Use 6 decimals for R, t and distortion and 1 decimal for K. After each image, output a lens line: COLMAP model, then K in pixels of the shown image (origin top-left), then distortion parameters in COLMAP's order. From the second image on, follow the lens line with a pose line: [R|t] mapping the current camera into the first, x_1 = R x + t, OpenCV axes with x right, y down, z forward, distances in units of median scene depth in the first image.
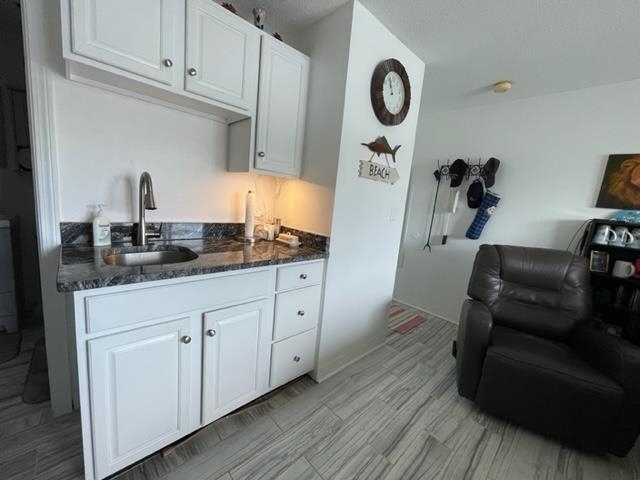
lens RADIAL K [[258.1, 0, 318.4], [0, 258.1, 239.0], [0, 0, 1]] dist [-0.003053, -0.000215]
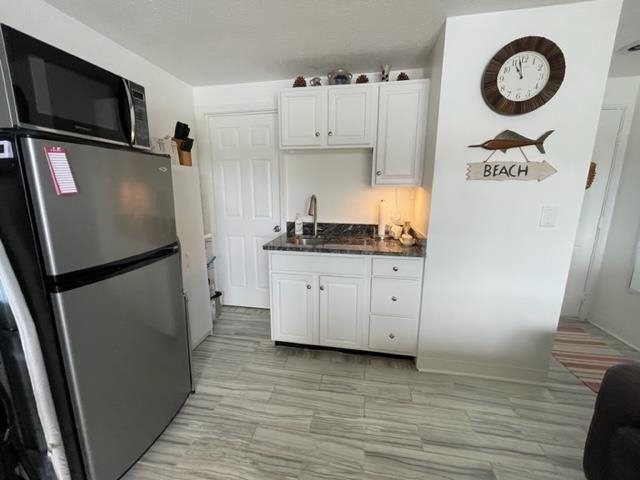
lens RADIAL K [[258.1, 0, 318.4], [0, 258.1, 239.0], [0, 0, 1]] dist [-0.003053, -0.000215]
pose [[0.587625, 0.069044, -0.806182, 0.612967], [-0.075490, 0.996685, 0.030335, -0.005165], [0.805604, 0.043033, 0.590889, -0.023157]]
